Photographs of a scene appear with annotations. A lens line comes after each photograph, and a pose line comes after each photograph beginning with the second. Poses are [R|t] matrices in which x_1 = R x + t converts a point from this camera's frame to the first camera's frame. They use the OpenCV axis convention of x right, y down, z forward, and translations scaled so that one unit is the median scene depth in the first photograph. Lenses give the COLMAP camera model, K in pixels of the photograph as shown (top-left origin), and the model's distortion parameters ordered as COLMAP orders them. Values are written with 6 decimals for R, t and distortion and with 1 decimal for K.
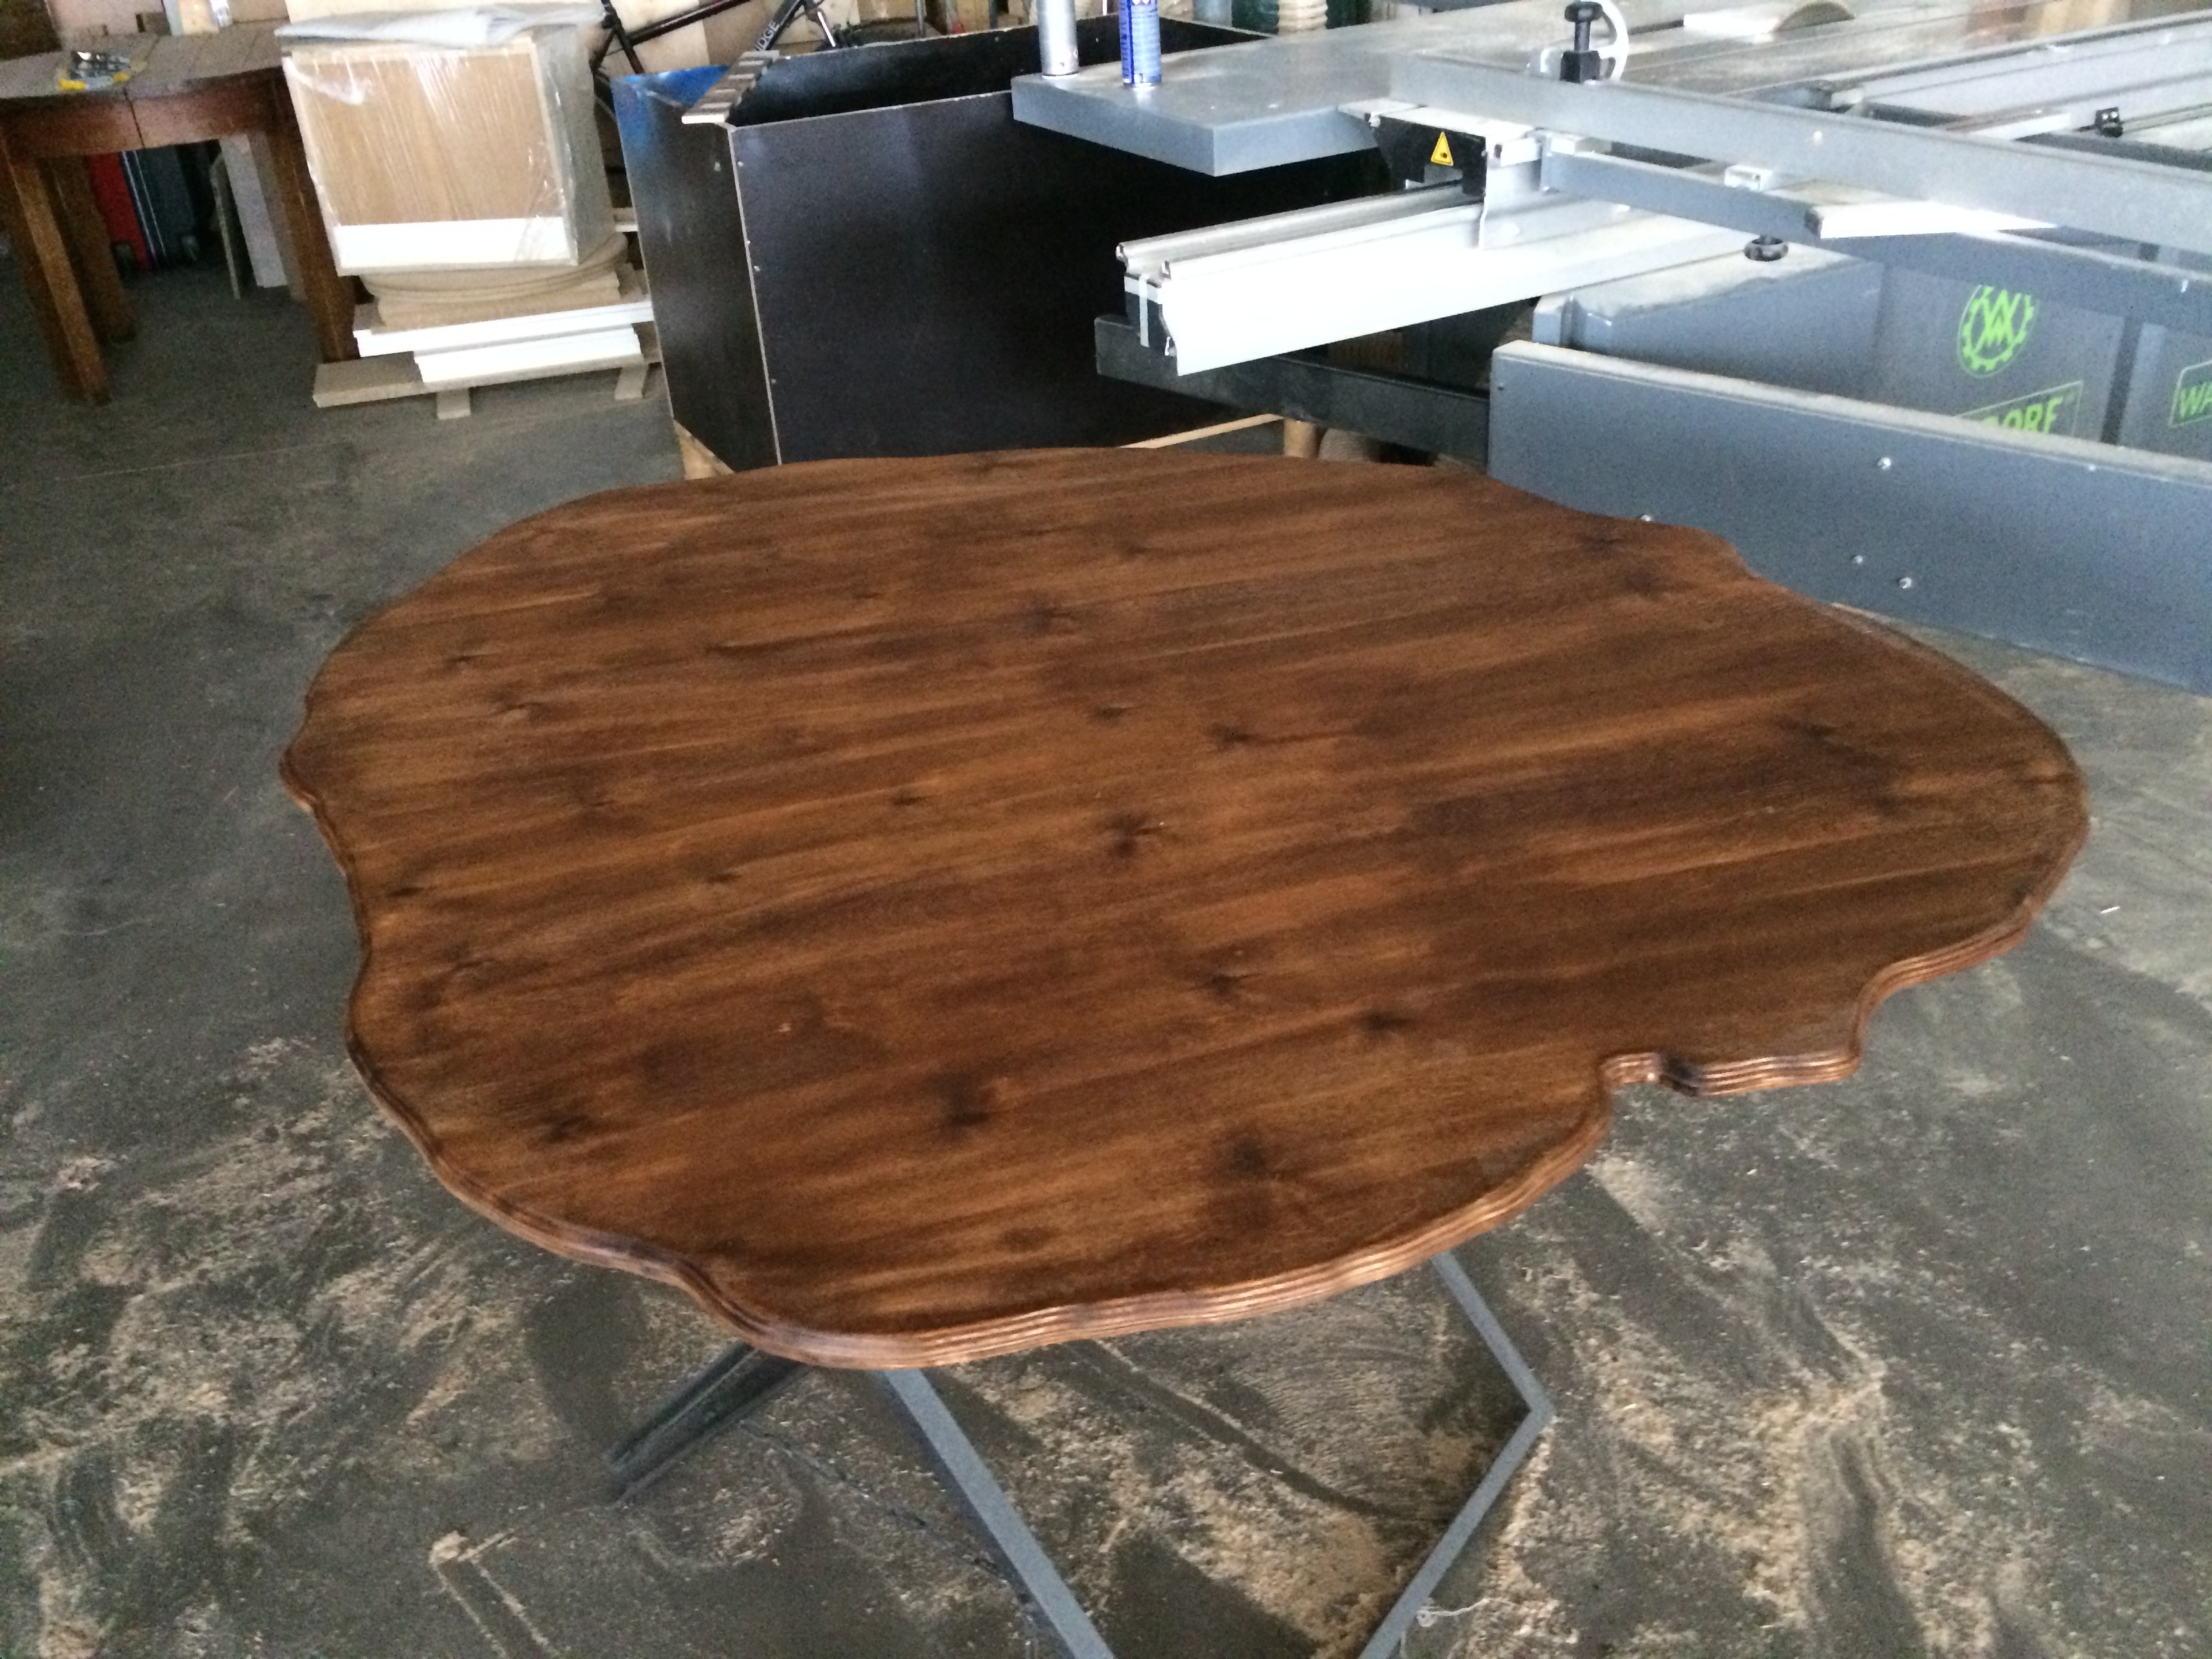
lens RADIAL K [[1891.6, 0, 1106.0], [0, 1891.6, 829.5], [0, 0, 1]] dist [-0.003888, -0.001562]
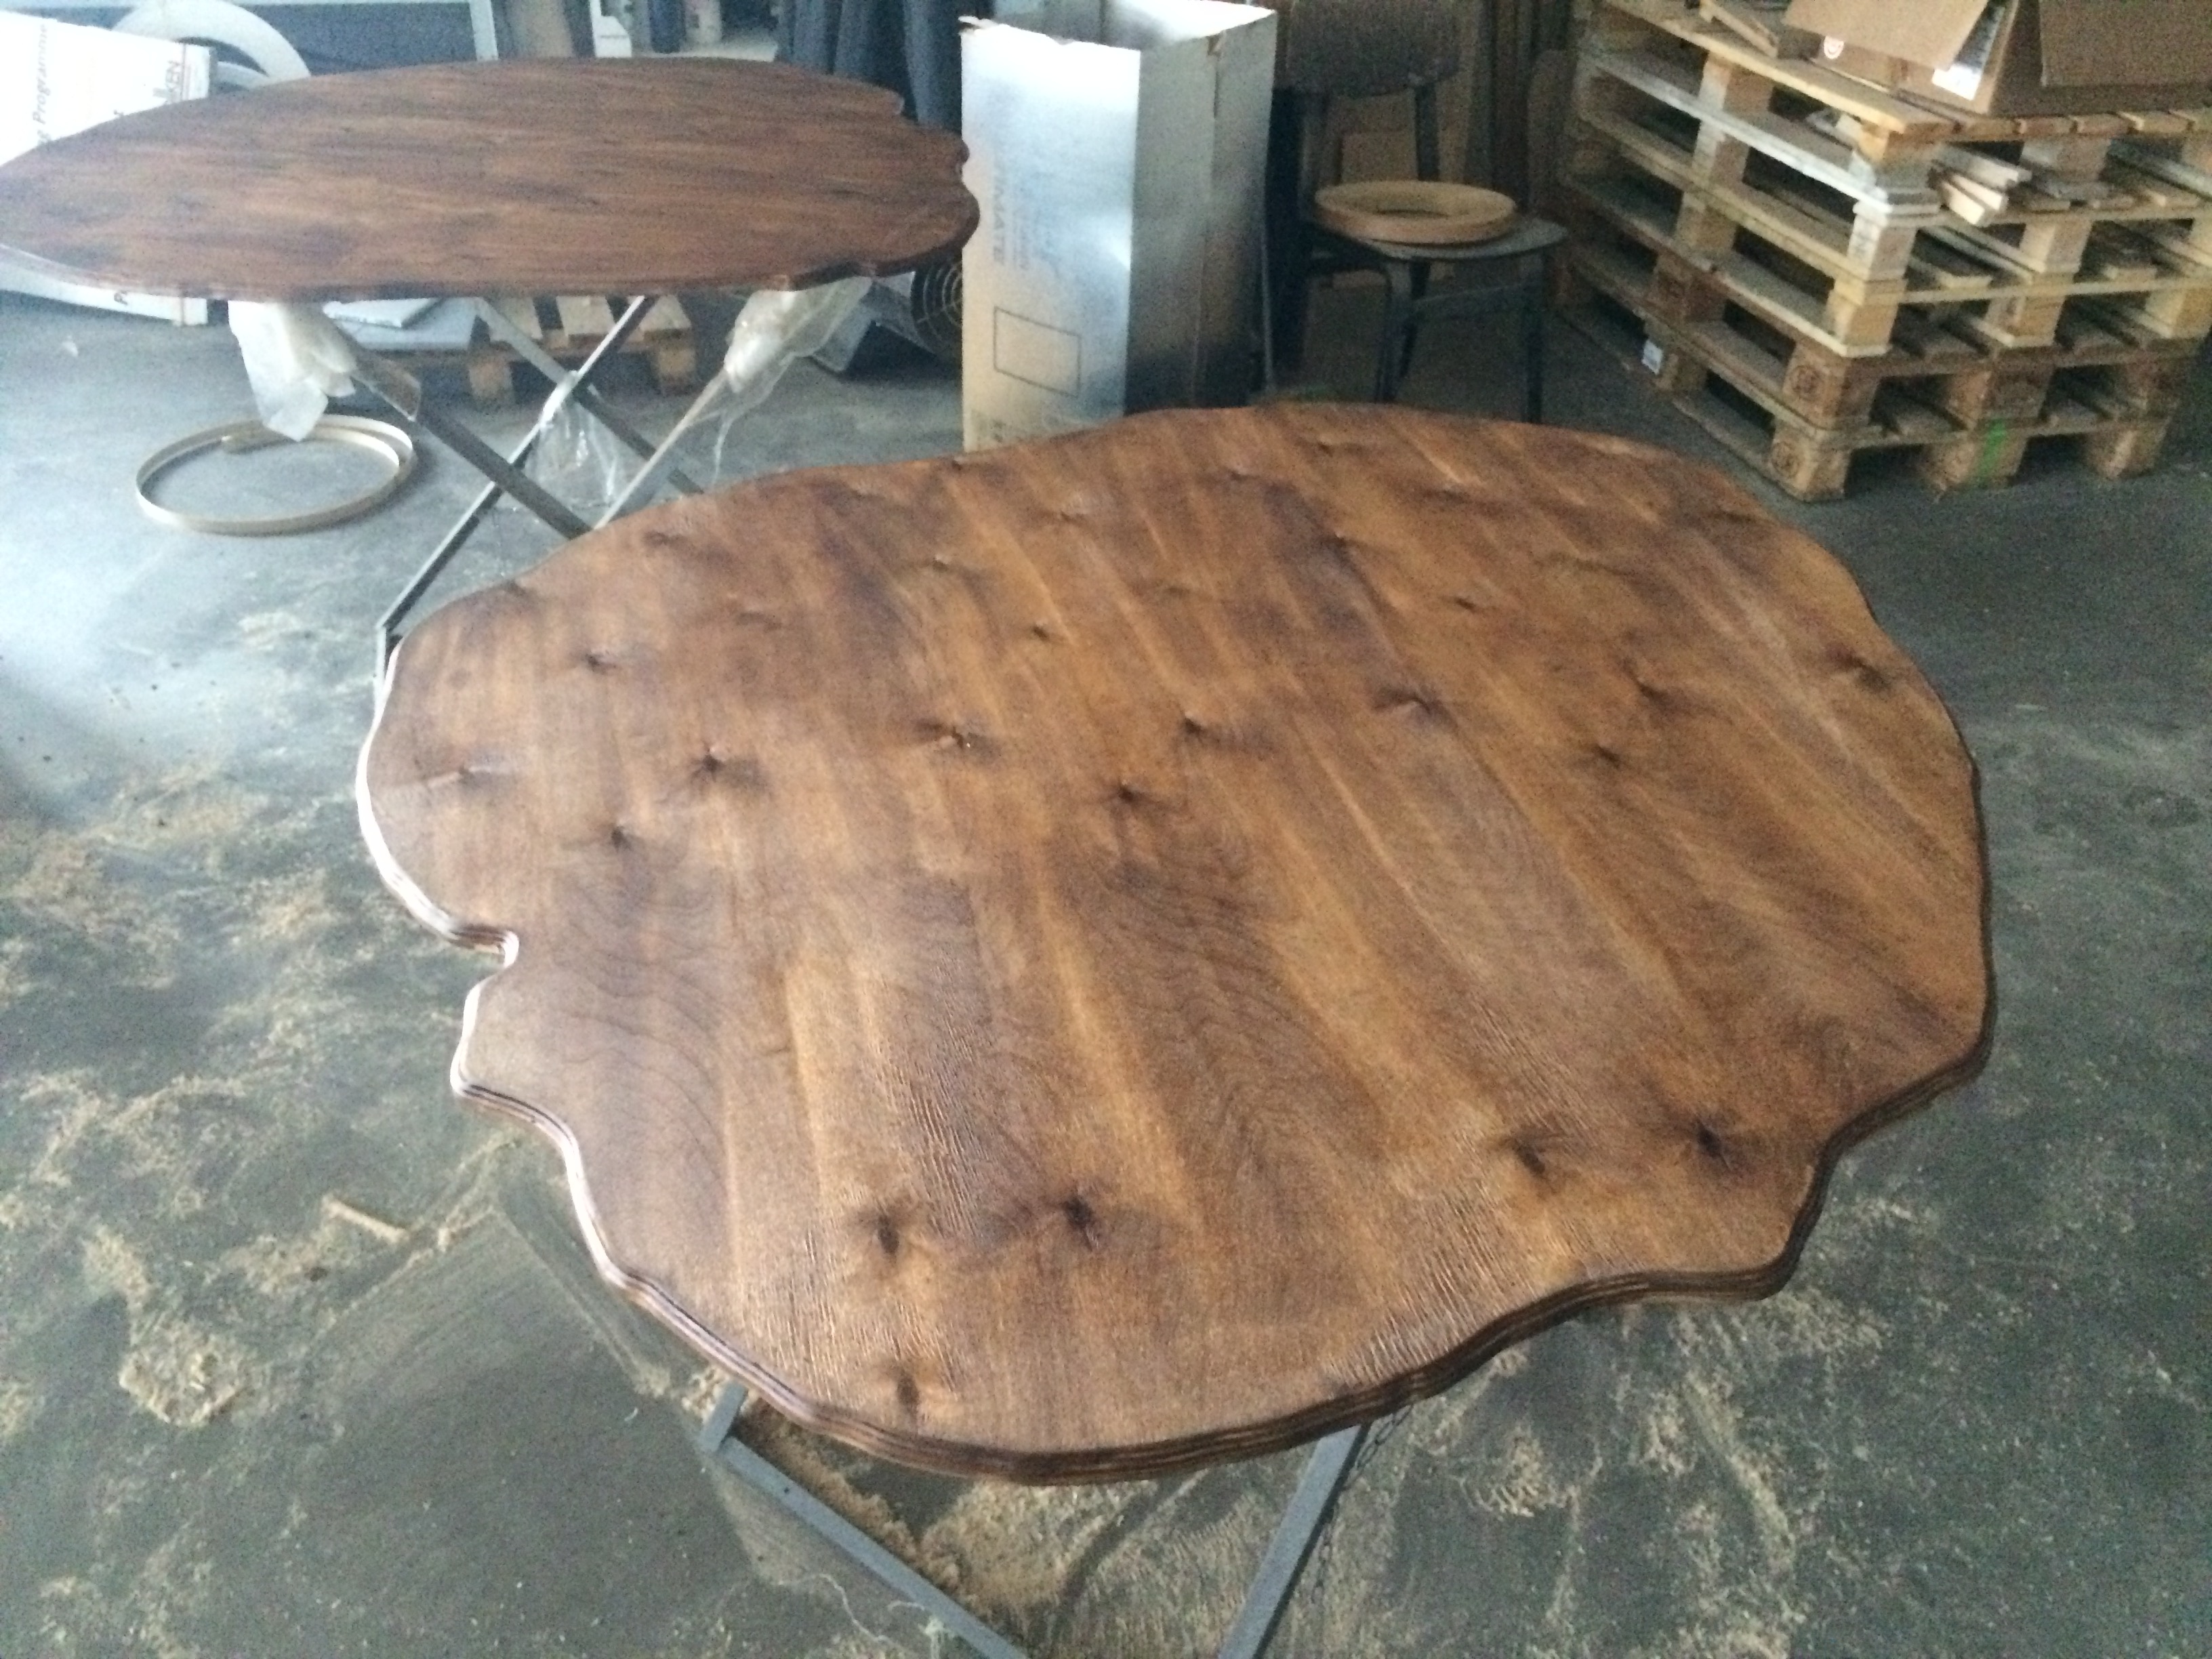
lens RADIAL K [[1891.6, 0, 1106.0], [0, 1891.6, 829.5], [0, 0, 1]] dist [-0.003888, -0.001562]
pose [[-0.013611, 0.607045, -0.794551, 0.686492], [-0.534792, 0.667001, 0.518756, -0.428906], [0.844874, 0.431980, 0.315564, 0.550351]]
